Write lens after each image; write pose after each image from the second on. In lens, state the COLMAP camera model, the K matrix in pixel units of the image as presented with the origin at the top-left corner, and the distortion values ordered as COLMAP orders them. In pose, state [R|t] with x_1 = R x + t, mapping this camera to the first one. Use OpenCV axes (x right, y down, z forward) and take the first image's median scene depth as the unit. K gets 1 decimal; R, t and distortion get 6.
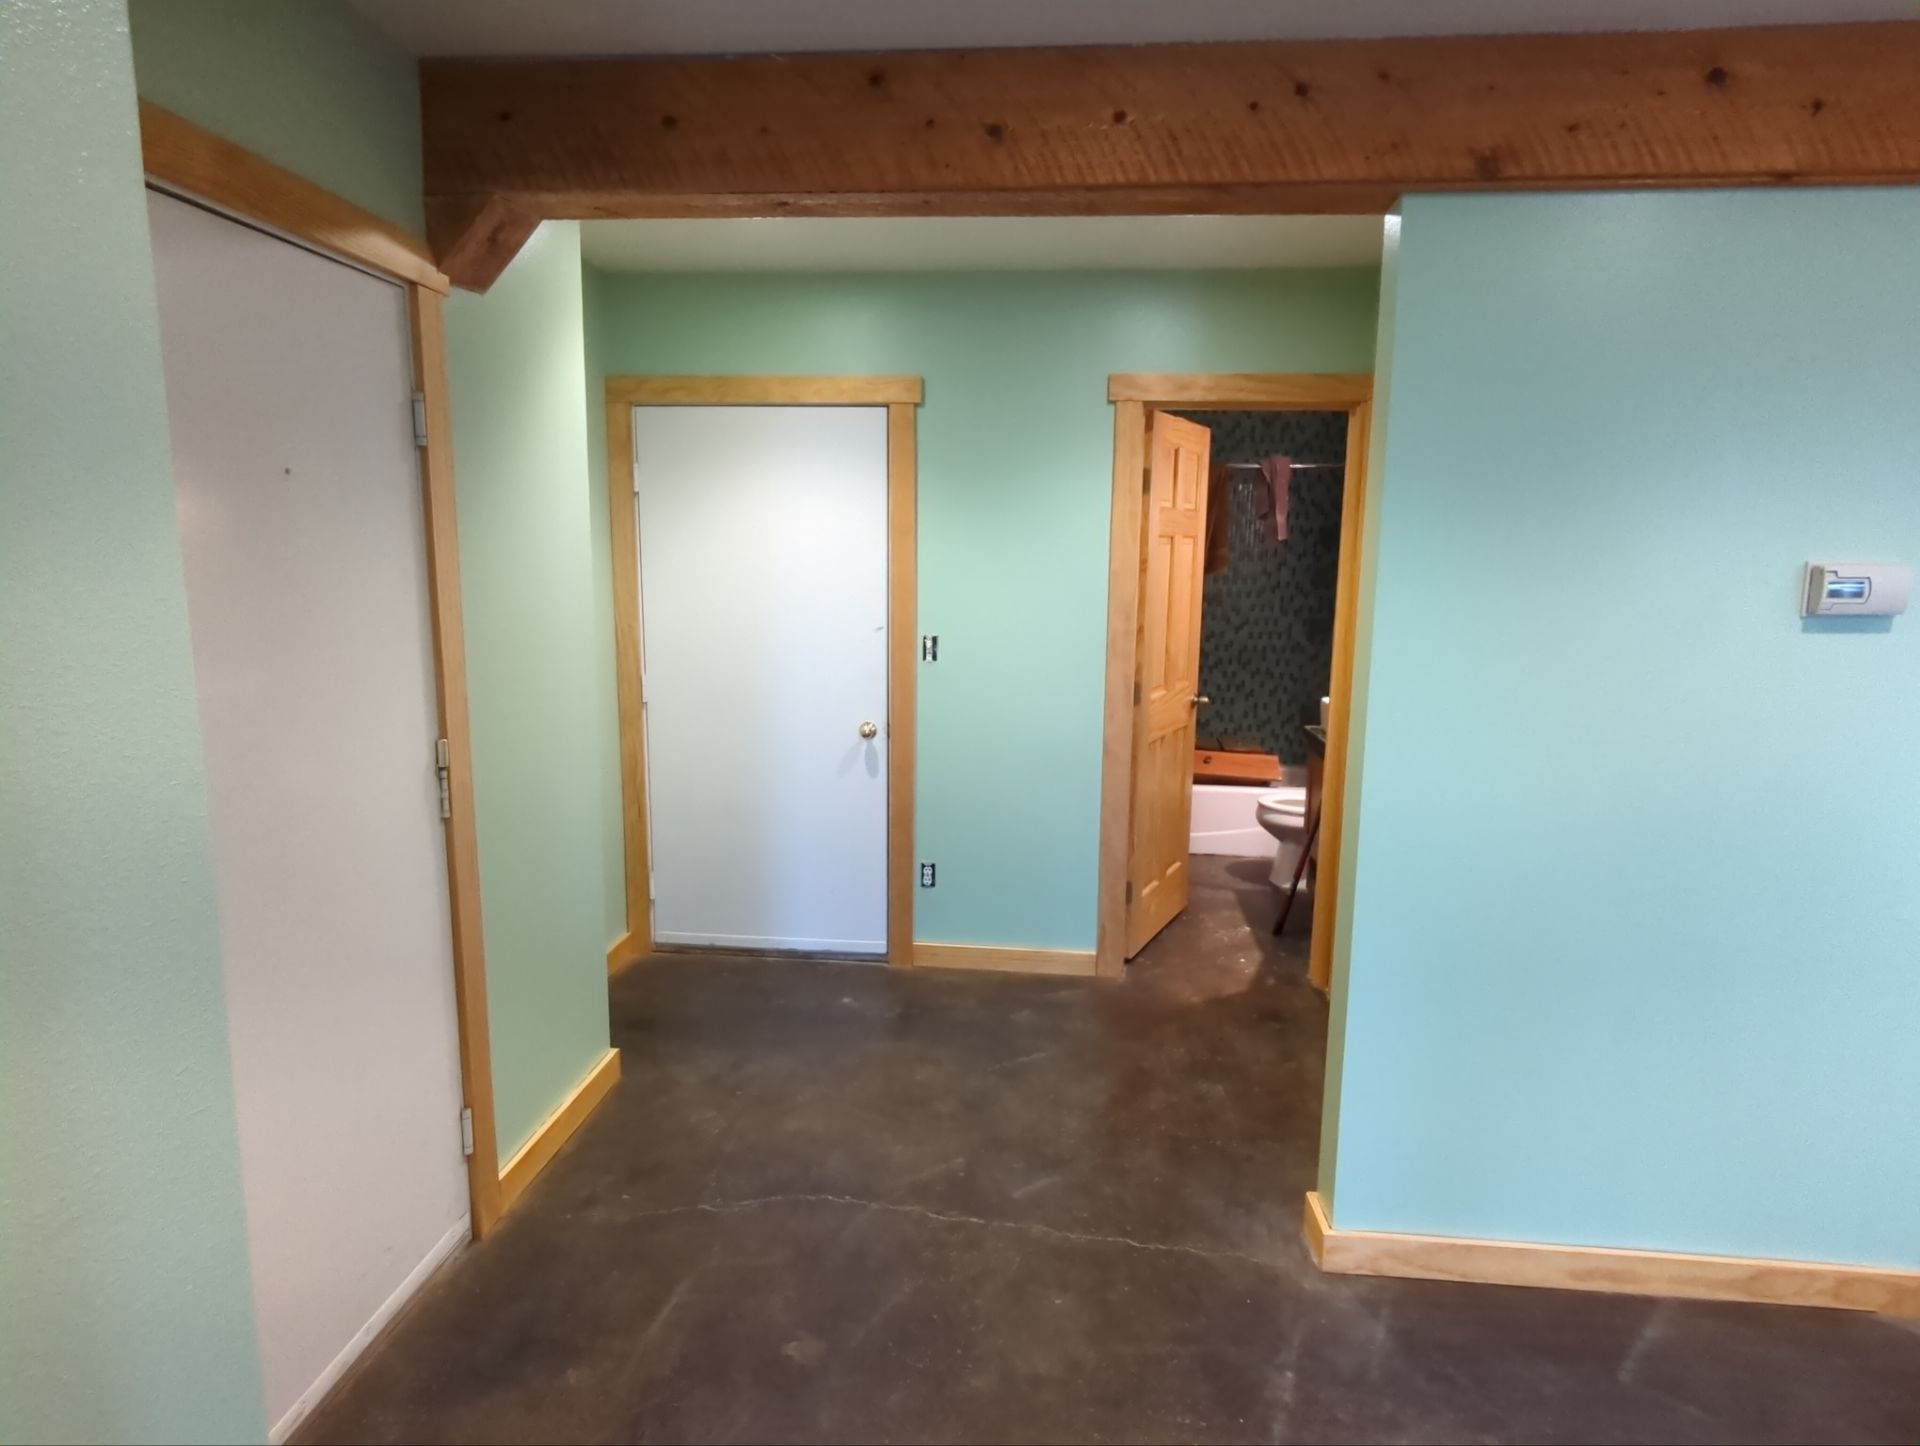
lens RADIAL K [[1046.3, 0, 960.0], [0, 1046.3, 723.0], [0, 0, 1]] dist [-0.000657, -0.000237]
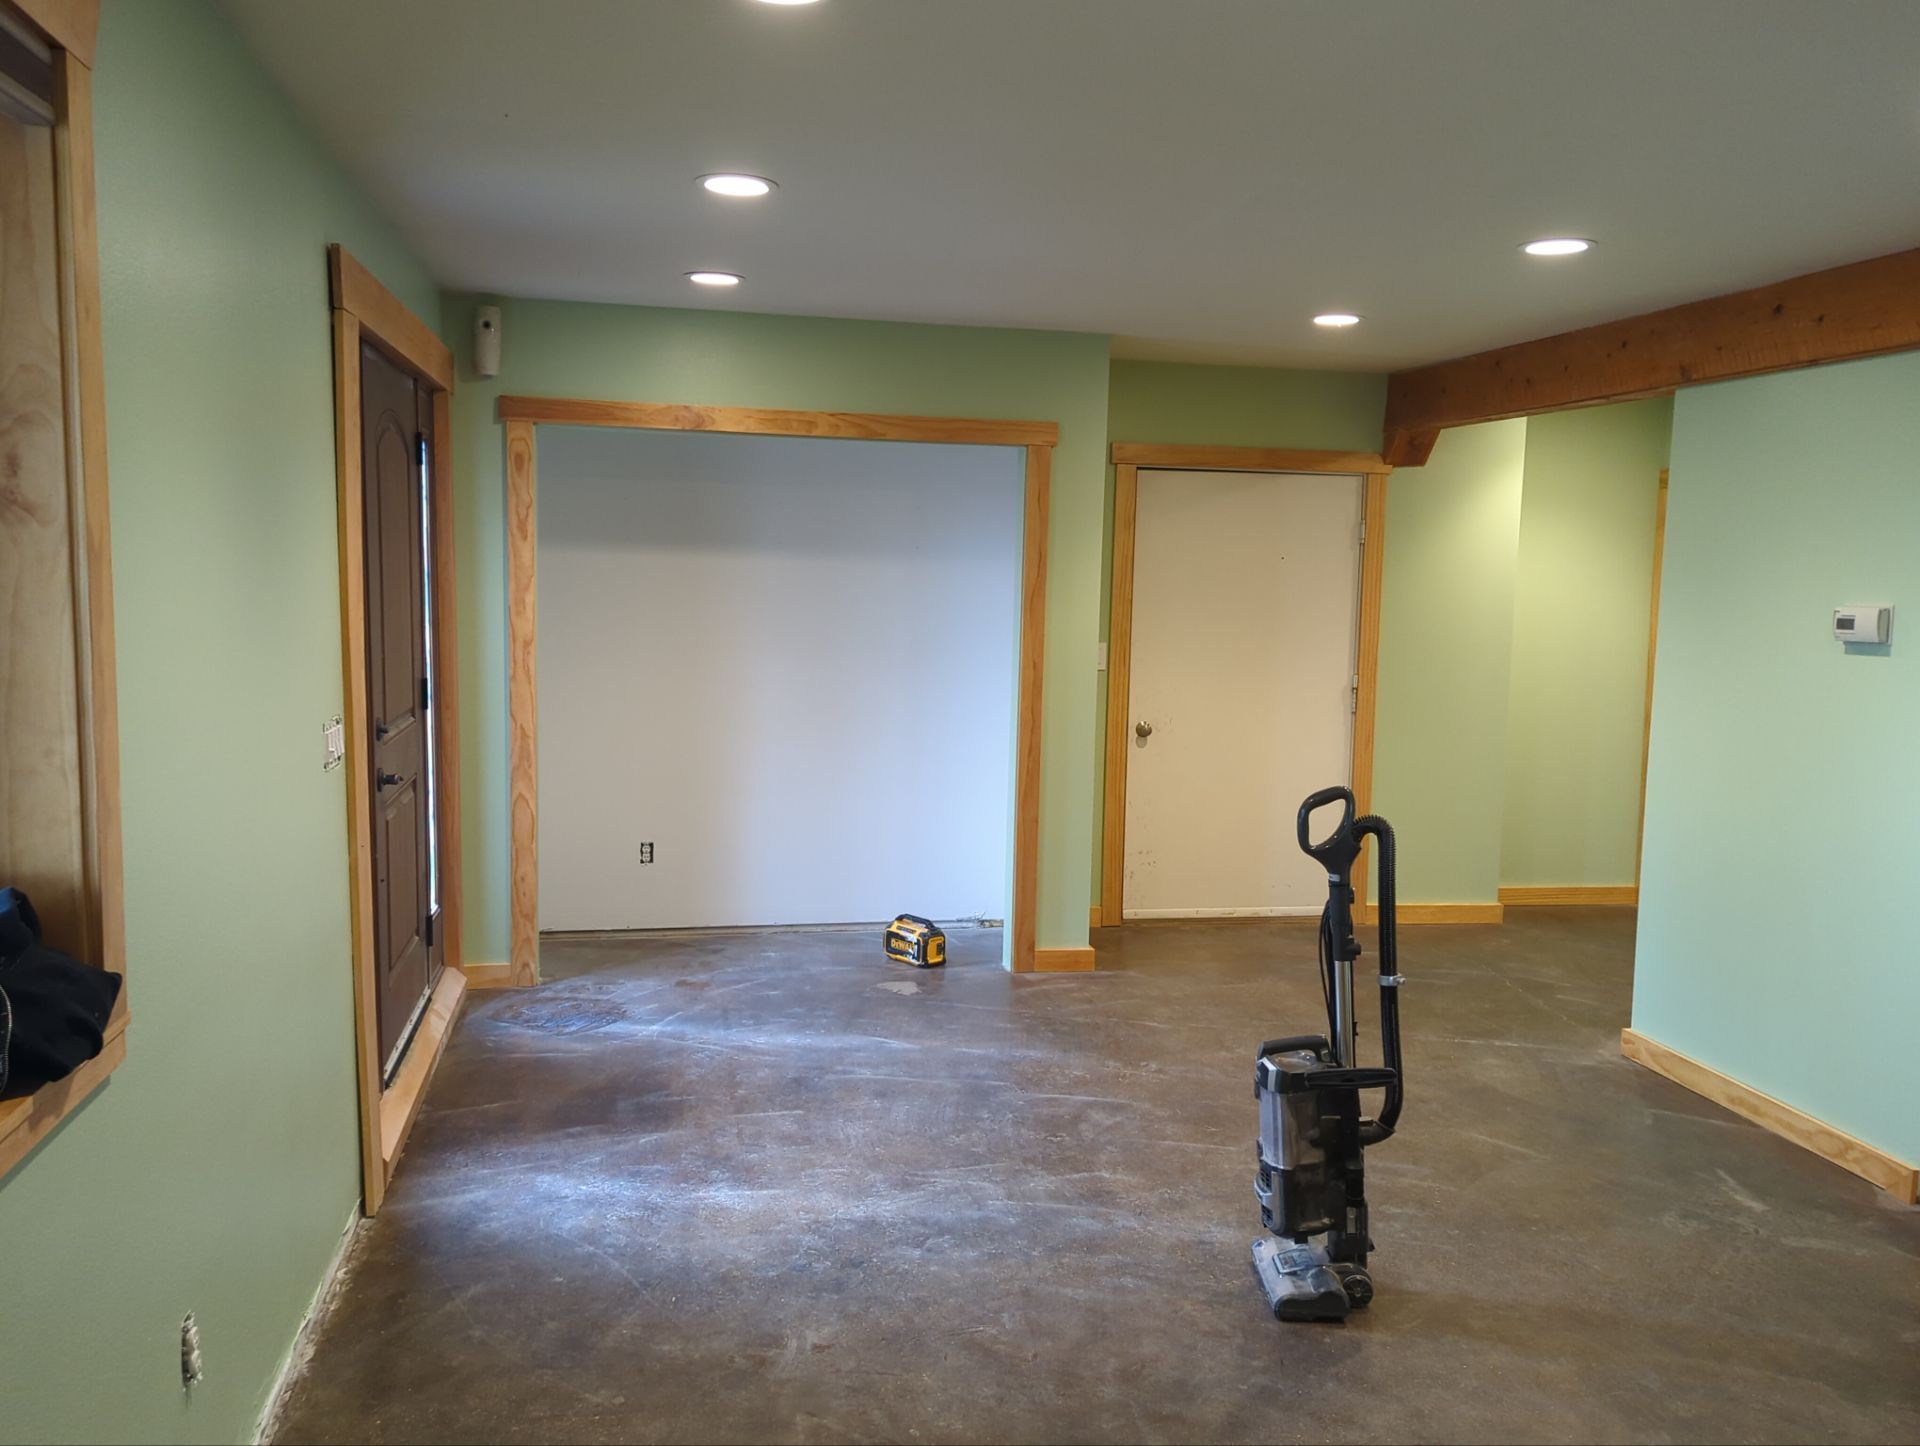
lens RADIAL K [[1547.8, 0, 960.0], [0, 1547.8, 723.0], [0, 0, 1]] dist [-0.000360, -0.000903]
pose [[0.291024, 0.090538, -0.952422, 2.414865], [-0.161410, 0.985888, 0.044399, 0.105679], [0.943001, 0.140810, 0.301531, -0.752964]]
